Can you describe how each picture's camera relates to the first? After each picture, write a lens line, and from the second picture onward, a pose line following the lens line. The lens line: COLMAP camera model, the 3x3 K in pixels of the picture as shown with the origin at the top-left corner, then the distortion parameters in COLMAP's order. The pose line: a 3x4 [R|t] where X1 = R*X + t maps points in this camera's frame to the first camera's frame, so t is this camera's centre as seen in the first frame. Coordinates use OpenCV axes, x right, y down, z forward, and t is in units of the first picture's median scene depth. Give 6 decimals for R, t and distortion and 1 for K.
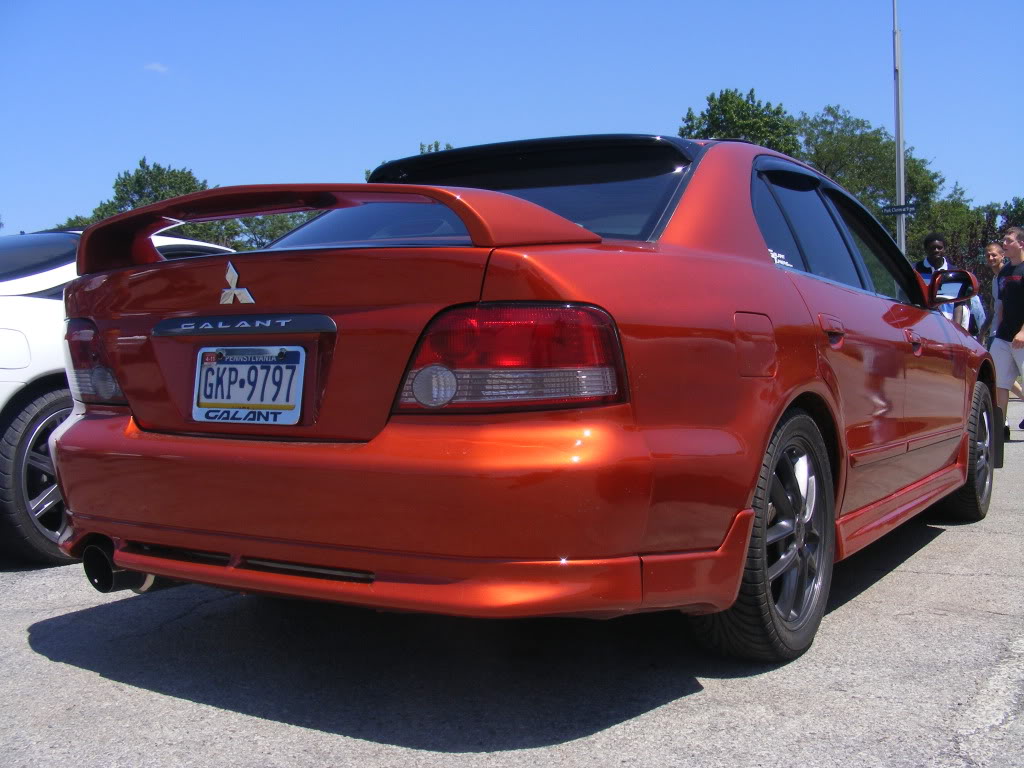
lens RADIAL K [[1160.4, 0, 557.2], [0, 1160.4, 383.1], [0, 0, 1]] dist [-0.261442, 0.263705]
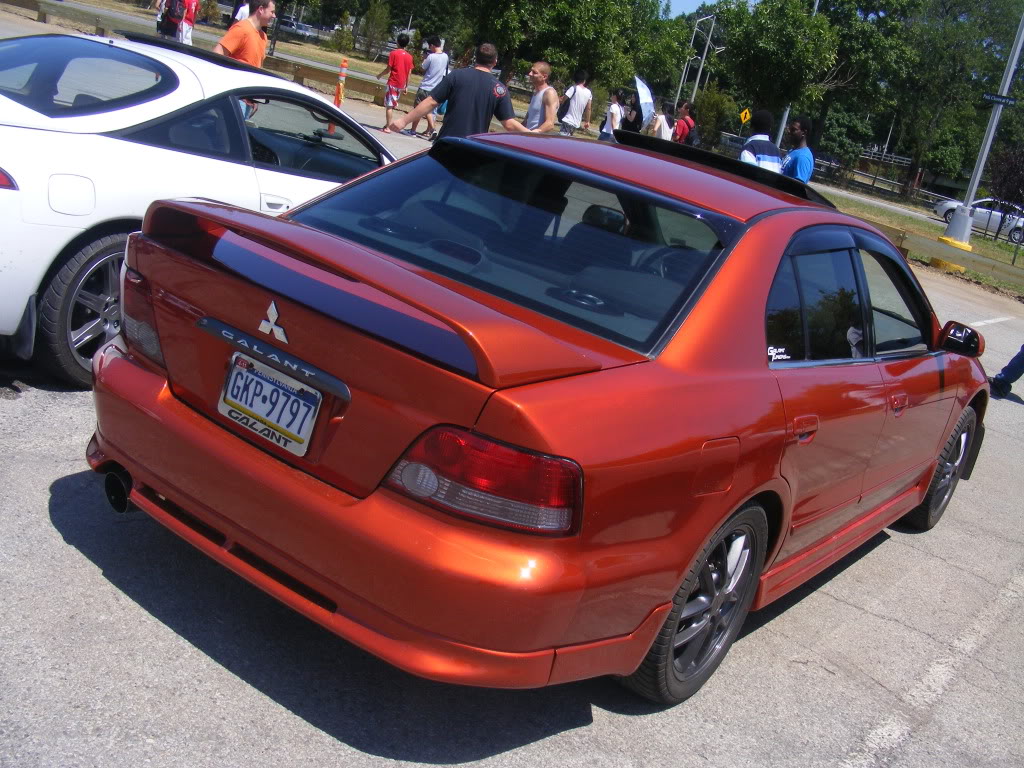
lens RADIAL K [[1160.4, 0, 557.2], [0, 1160.4, 383.1], [0, 0, 1]] dist [-0.261442, 0.263705]
pose [[0.965372, 0.260864, -0.002702, 0.004517], [-0.253738, 0.941308, 0.222611, -0.343023], [0.060614, -0.214217, 0.974904, -0.090670]]
